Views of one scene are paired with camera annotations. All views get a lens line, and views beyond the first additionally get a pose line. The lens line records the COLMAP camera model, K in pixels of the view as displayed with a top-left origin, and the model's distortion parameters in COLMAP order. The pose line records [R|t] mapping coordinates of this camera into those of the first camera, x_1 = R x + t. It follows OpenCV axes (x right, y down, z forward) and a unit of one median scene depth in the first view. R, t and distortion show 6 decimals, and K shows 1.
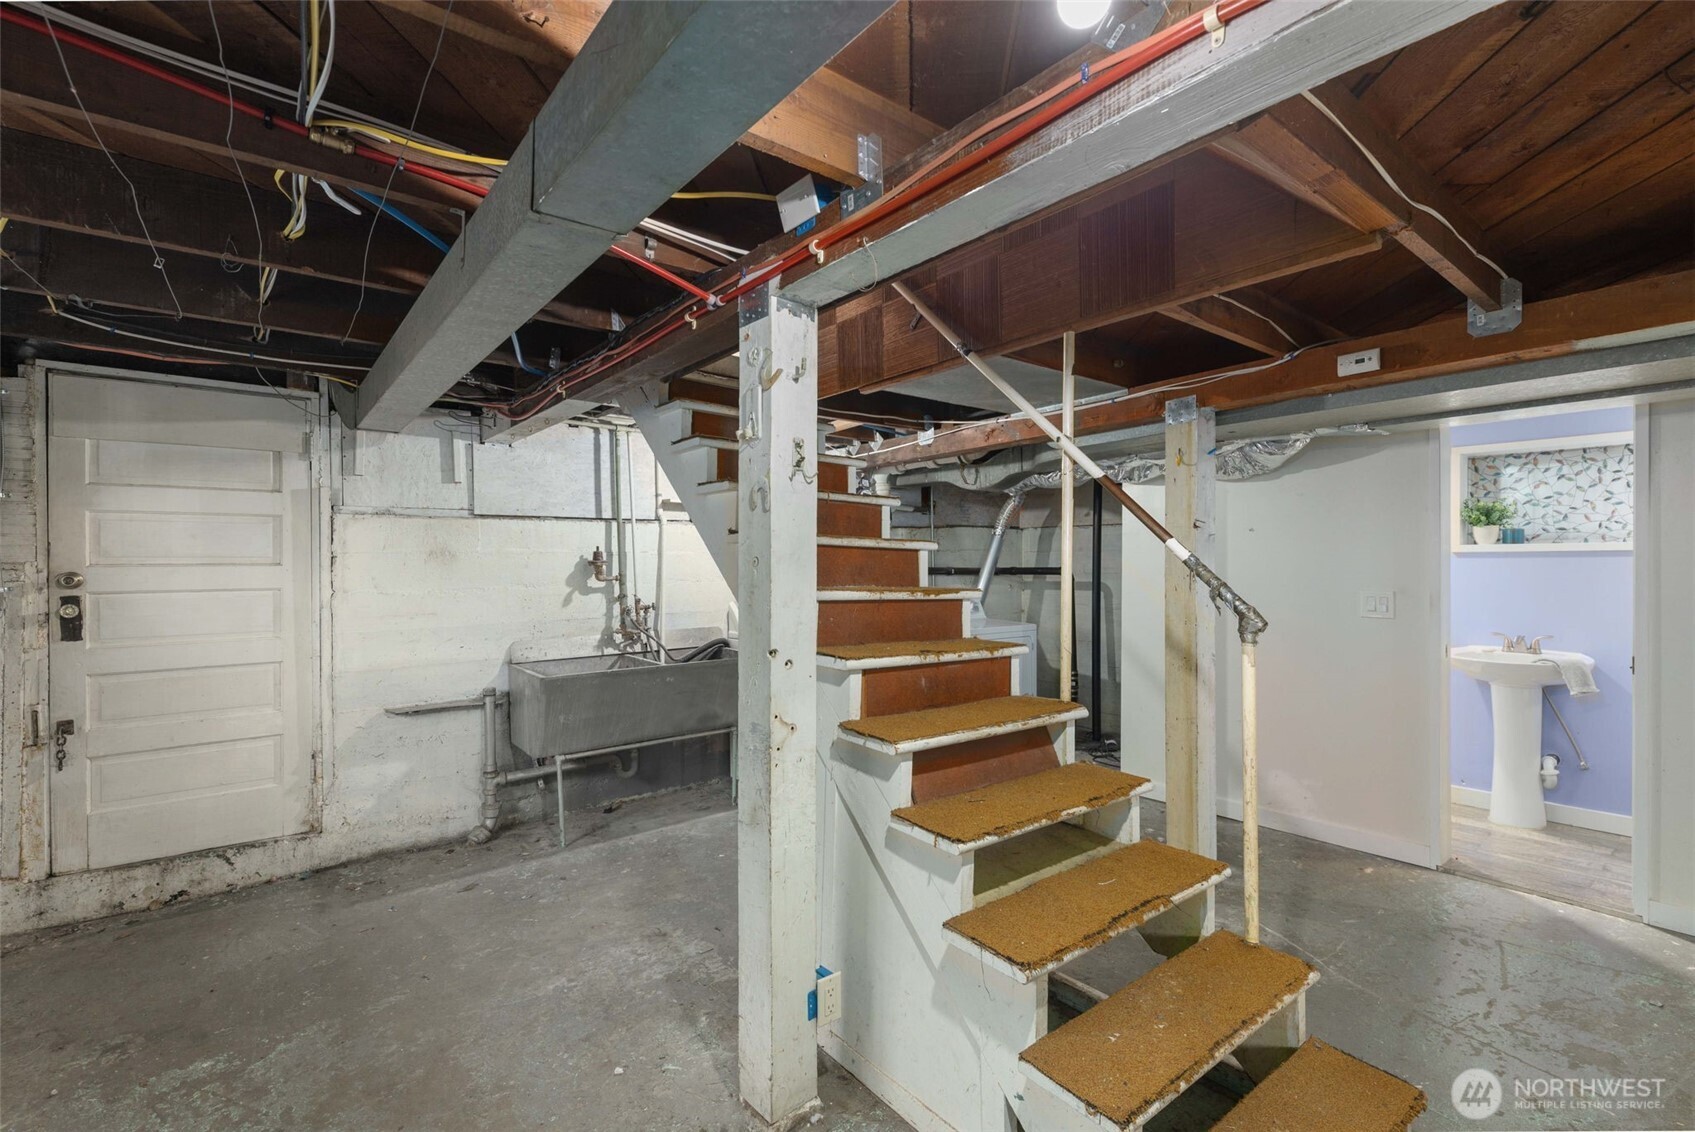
lens RADIAL K [[779.5, 0, 844.3], [0, 779.5, 563.4], [0, 0, 1]] dist [-0.003088, -0.001205]
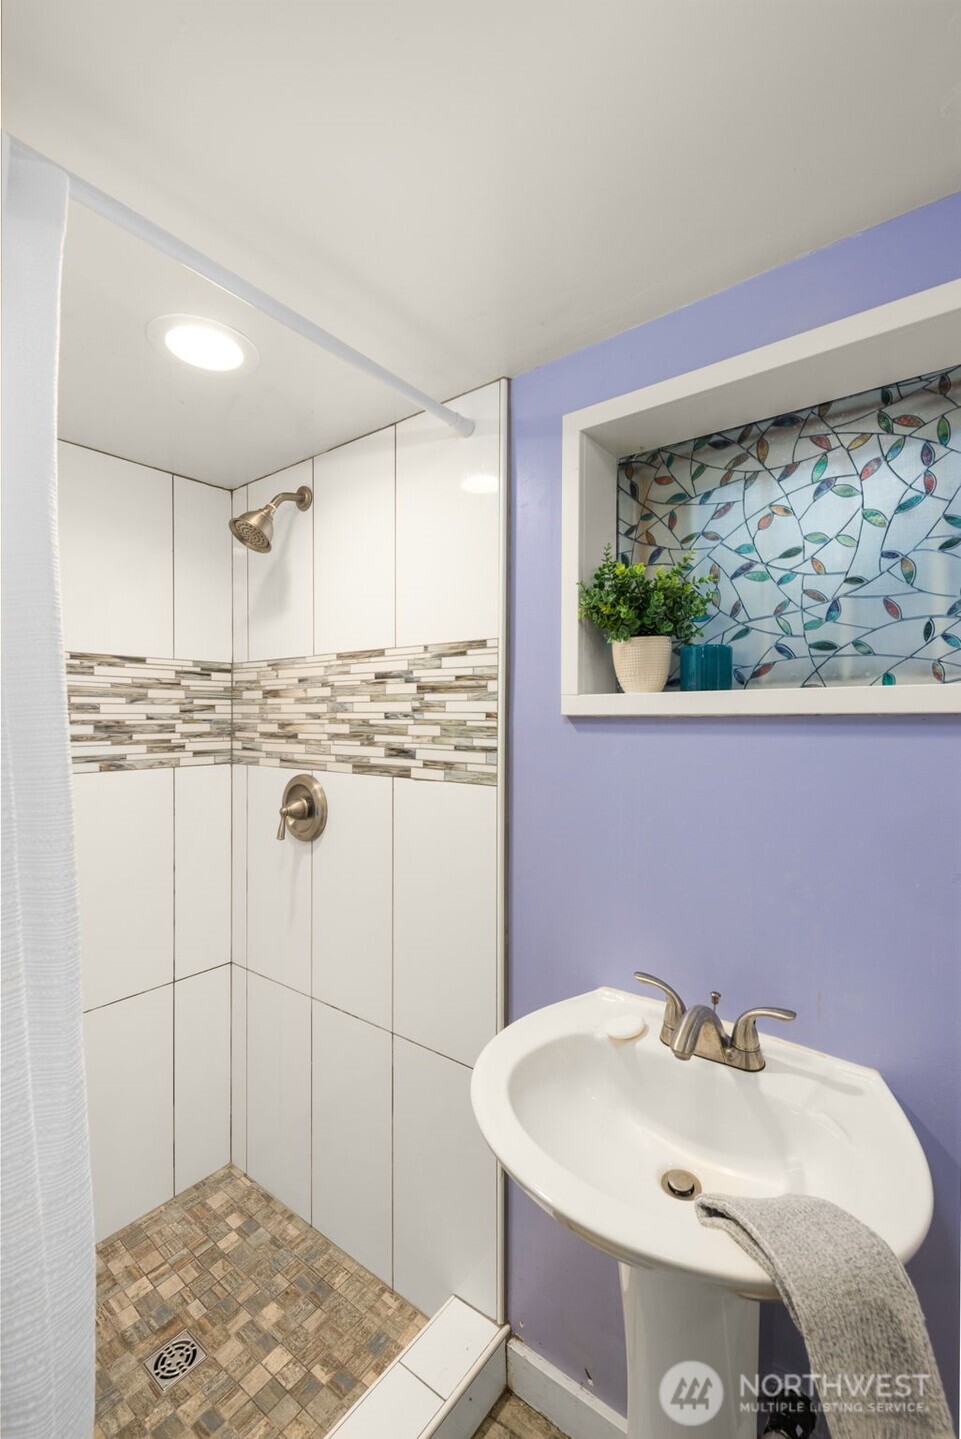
lens RADIAL K [[661.7, 0, 483.9], [0, 661.7, 721.3], [0, 0, 1]] dist [-0.003088, -0.001205]
pose [[0.960336, -0.003014, 0.278830, 0.698883], [-0.000828, 0.999906, 0.013658, -0.015824], [-0.278845, -0.013347, 0.960243, 0.761949]]
